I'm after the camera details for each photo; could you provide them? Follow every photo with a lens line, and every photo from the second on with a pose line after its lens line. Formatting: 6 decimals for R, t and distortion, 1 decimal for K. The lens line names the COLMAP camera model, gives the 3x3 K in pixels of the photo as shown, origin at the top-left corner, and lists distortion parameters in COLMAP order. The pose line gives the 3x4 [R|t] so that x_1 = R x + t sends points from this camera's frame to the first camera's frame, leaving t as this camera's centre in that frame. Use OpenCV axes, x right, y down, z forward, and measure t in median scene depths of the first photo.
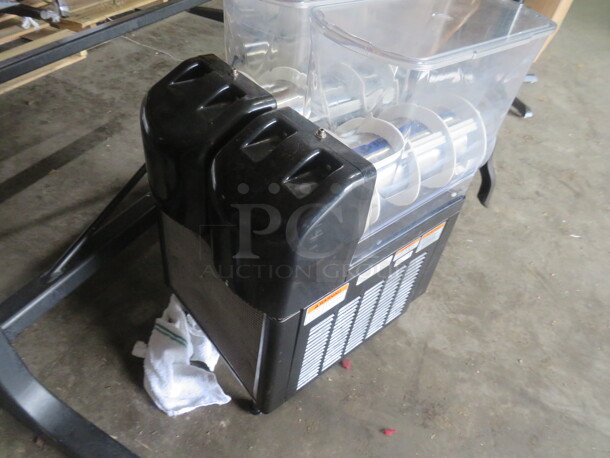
lens RADIAL K [[437.9, 0, 301.8], [0, 437.9, 229.7], [0, 0, 1]] dist [-0.037288, -0.002113]
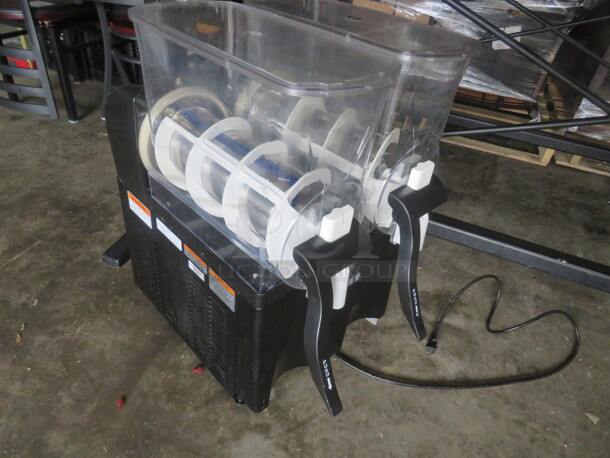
lens RADIAL K [[437.9, 0, 301.8], [0, 437.9, 229.7], [0, 0, 1]] dist [-0.037288, -0.002113]
pose [[0.066458, 0.510090, -0.857550, 0.769960], [-0.753889, 0.588678, 0.291735, -0.329550], [0.653632, 0.627109, 0.423674, 0.522460]]
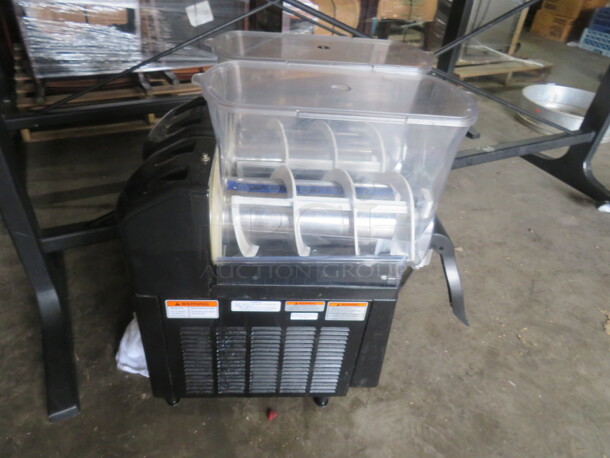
lens RADIAL K [[437.9, 0, 301.8], [0, 437.9, 229.7], [0, 0, 1]] dist [-0.037288, -0.002113]
pose [[0.809128, 0.308530, -0.500120, 0.502933], [-0.396547, 0.914760, -0.077235, -0.026254], [0.433661, 0.260814, 0.862505, 0.068295]]
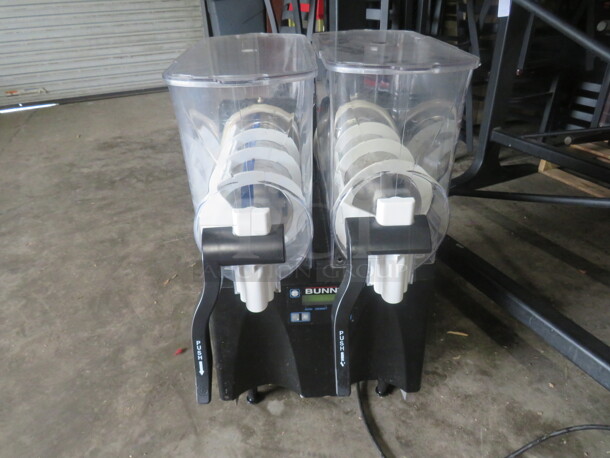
lens RADIAL K [[437.9, 0, 301.8], [0, 437.9, 229.7], [0, 0, 1]] dist [-0.037288, -0.002113]
pose [[-0.624643, 0.300581, -0.720744, 0.669468], [-0.579671, 0.439968, 0.685865, -0.633428], [0.523262, 0.846215, -0.100585, 0.883515]]
